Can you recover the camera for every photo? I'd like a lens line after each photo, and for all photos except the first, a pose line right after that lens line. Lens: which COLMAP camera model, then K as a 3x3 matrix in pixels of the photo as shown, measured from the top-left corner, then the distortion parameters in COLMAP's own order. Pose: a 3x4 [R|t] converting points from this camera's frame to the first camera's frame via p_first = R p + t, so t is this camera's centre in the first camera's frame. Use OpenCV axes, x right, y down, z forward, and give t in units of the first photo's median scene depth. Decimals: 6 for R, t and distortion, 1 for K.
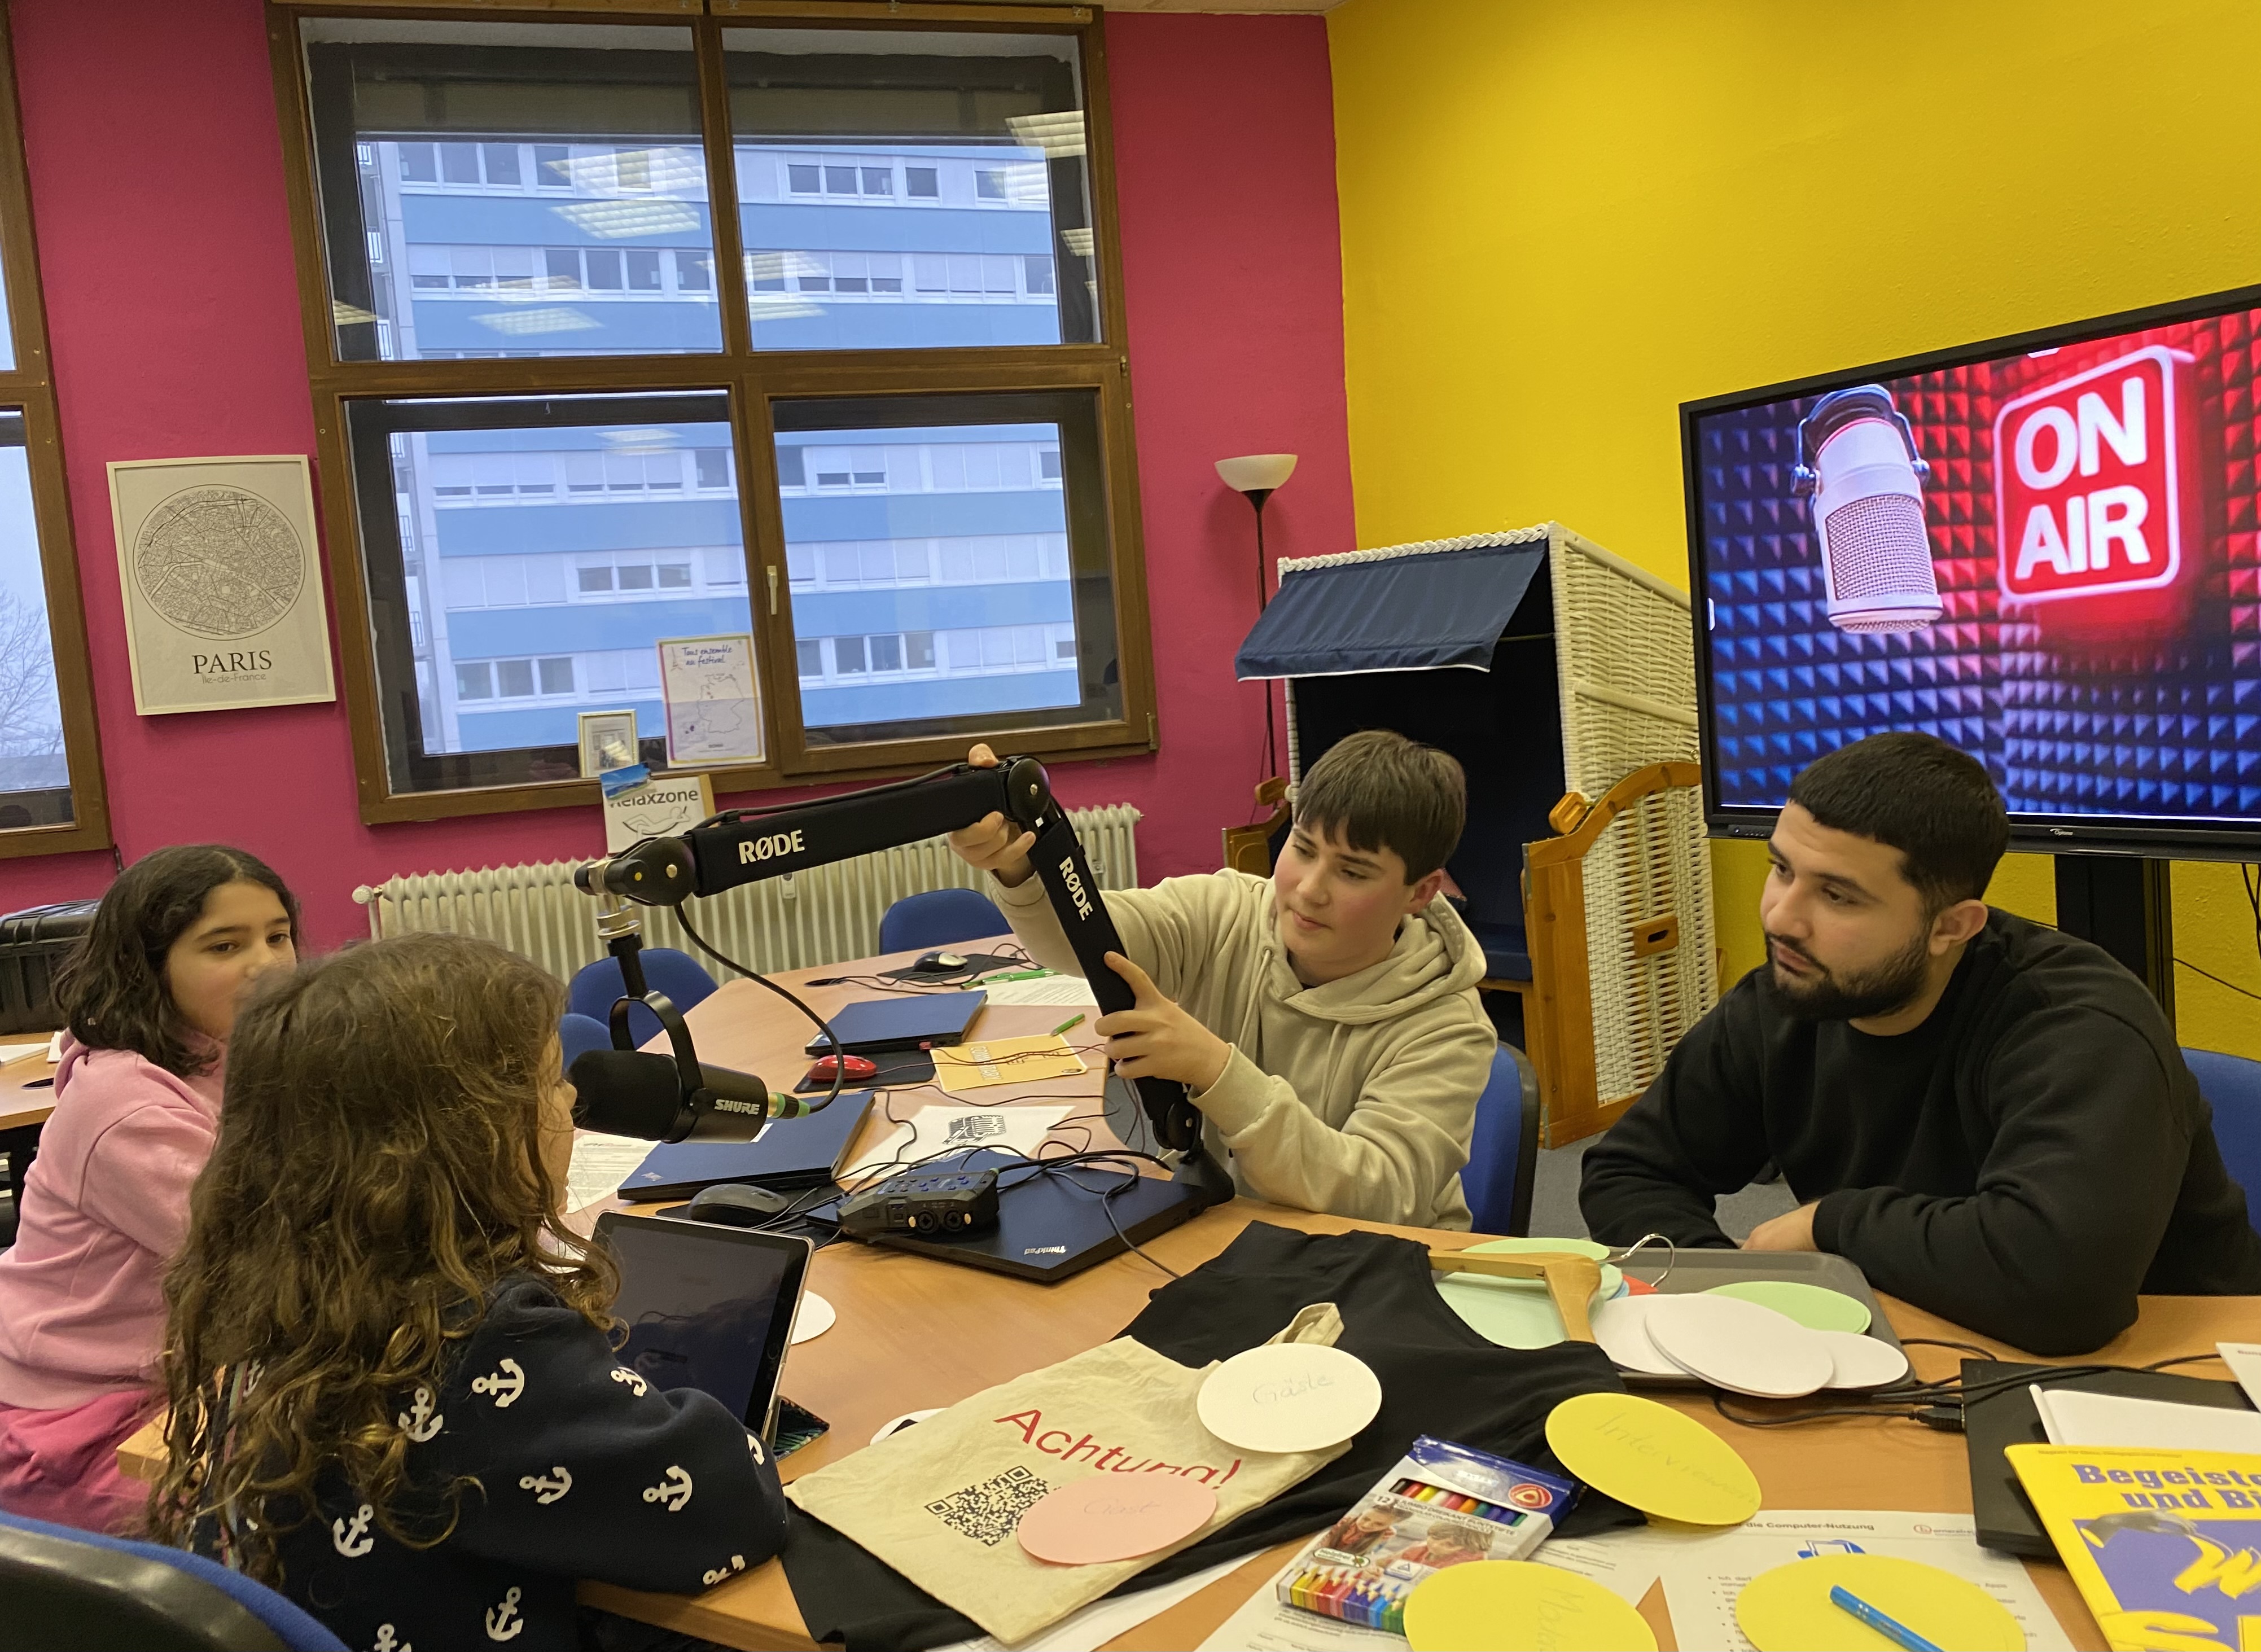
lens RADIAL K [[1815.5, 0, 1133.5], [0, 1815.5, 816.2], [0, 0, 1]] dist [0.085960, 0.003544]
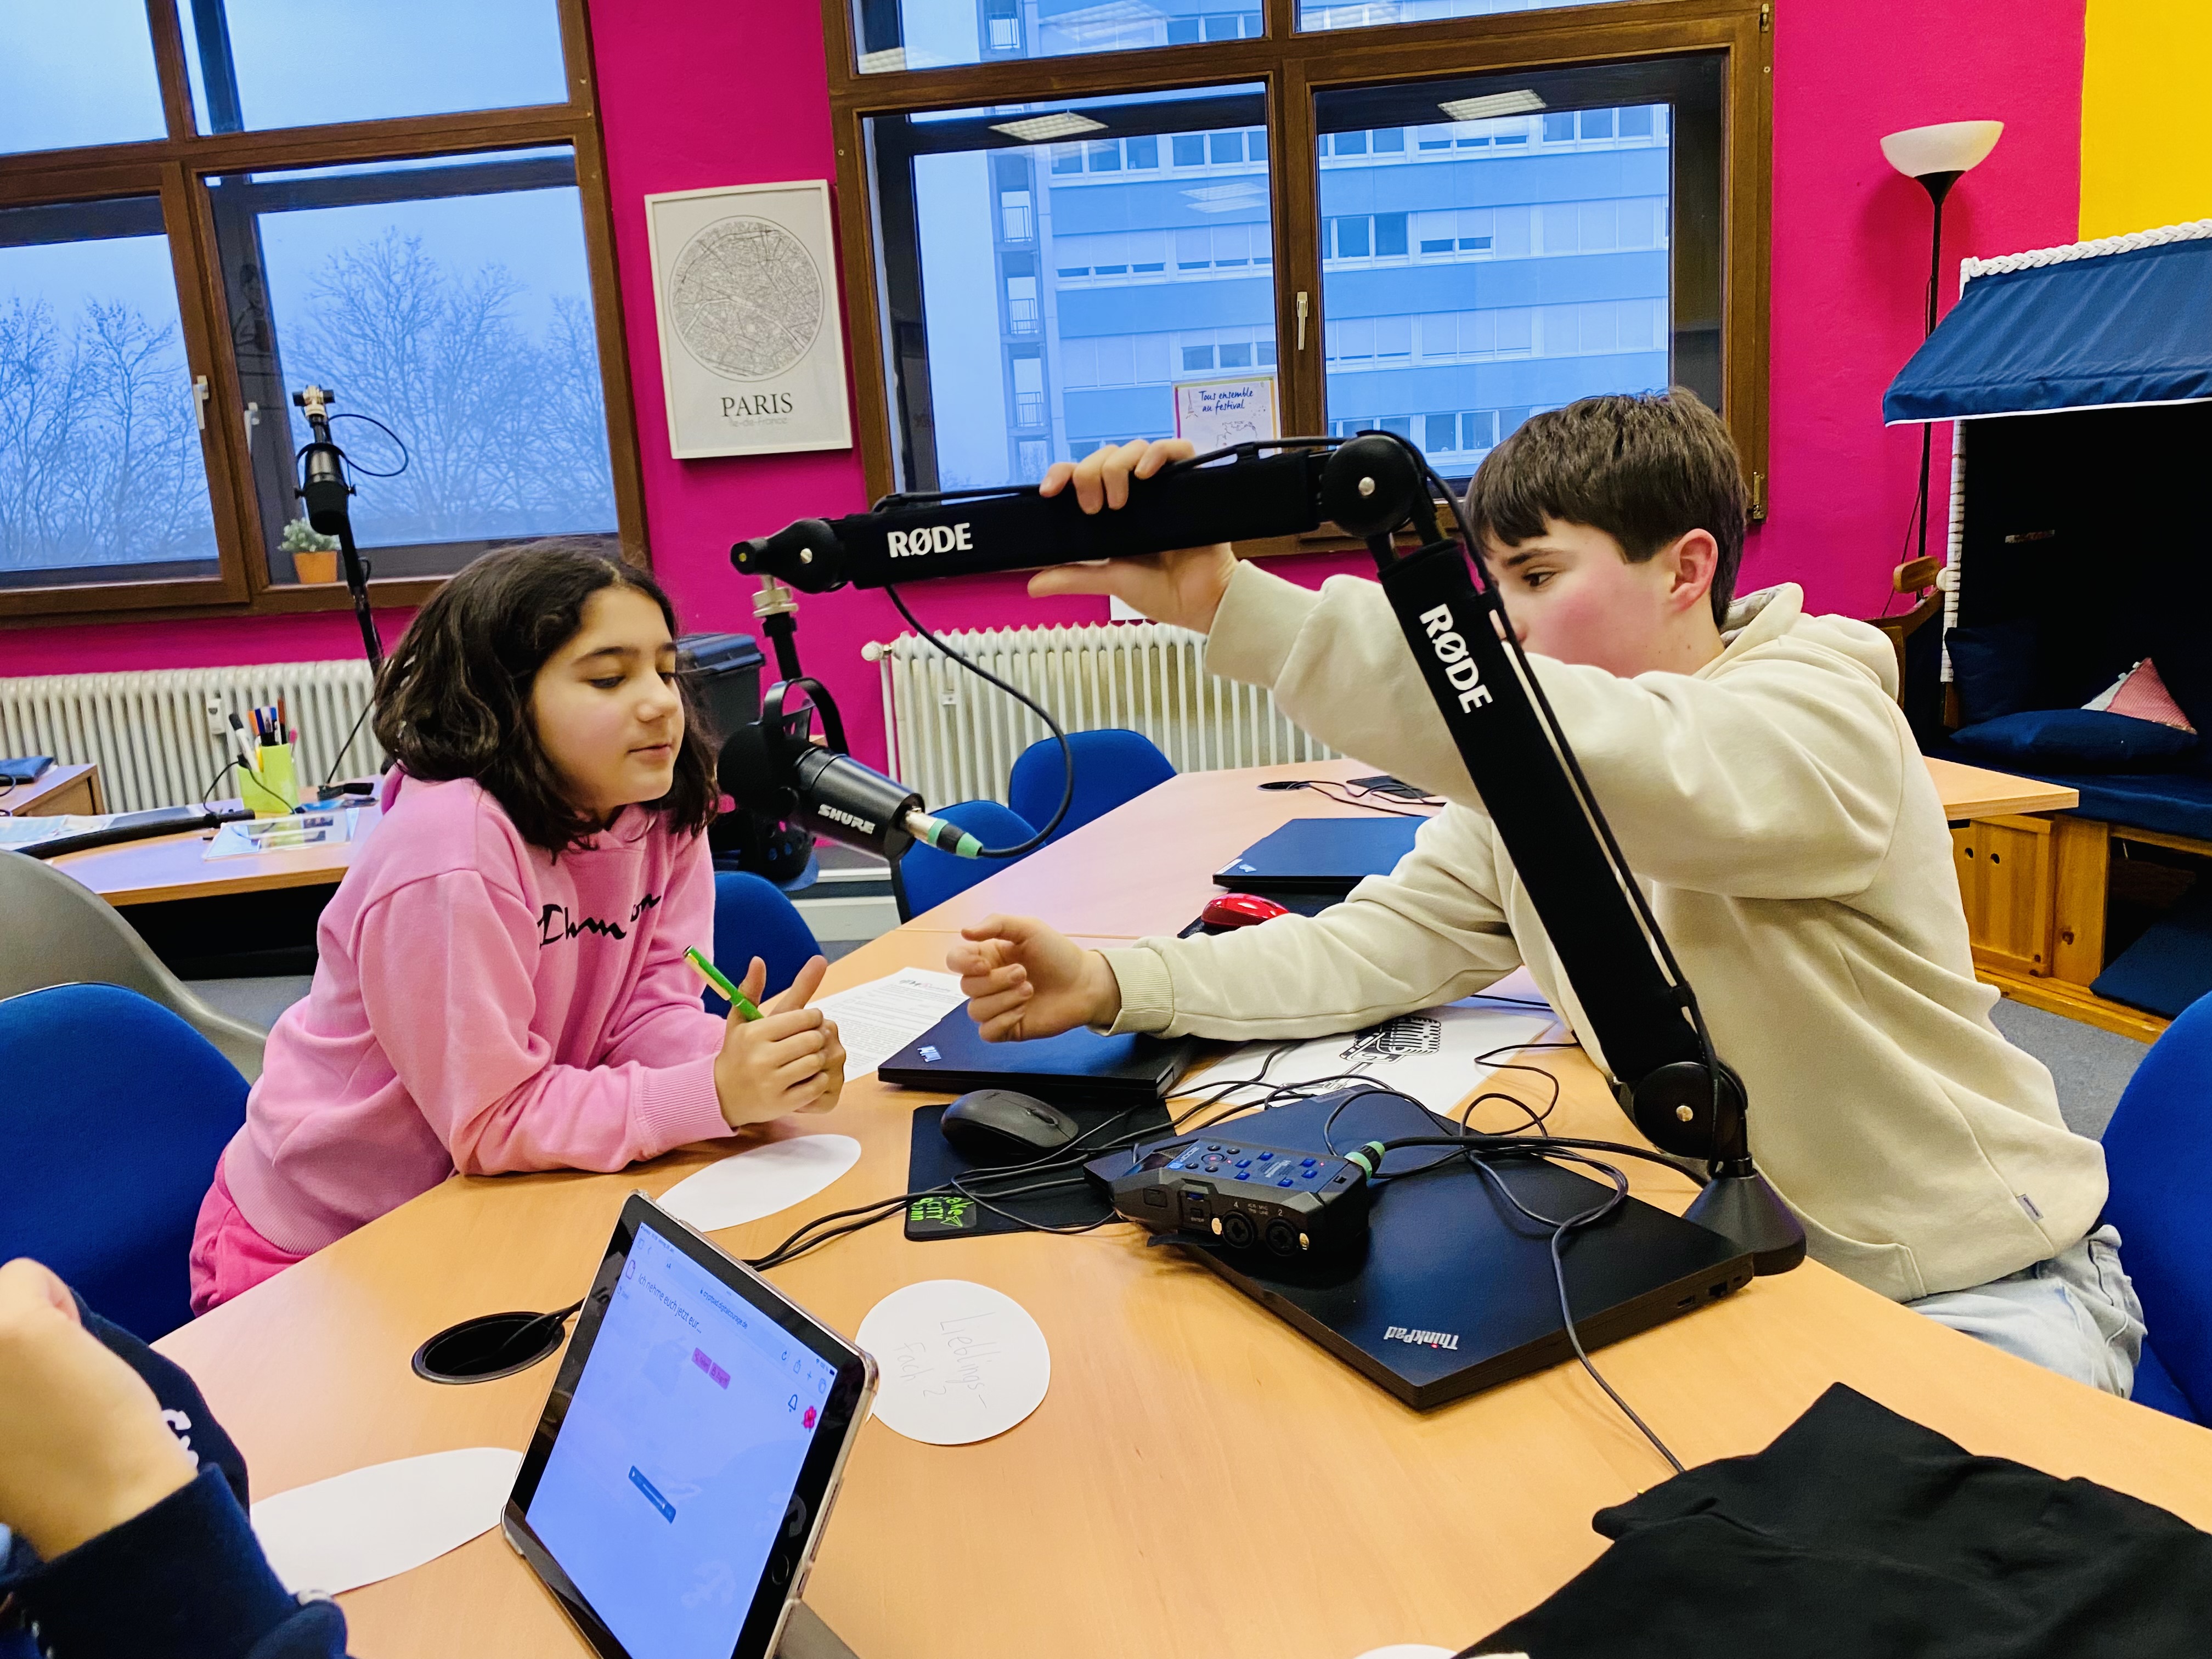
lens RADIAL K [[1671.4, 0, 1102.2], [0, 1671.4, 810.8], [0, 0, 1]] dist [0.029145, -0.015373]
pose [[0.933520, 0.083765, -0.348603, 0.010673], [-0.040726, 0.990806, 0.129018, 0.007606], [0.356205, -0.106243, 0.928348, 0.215455]]
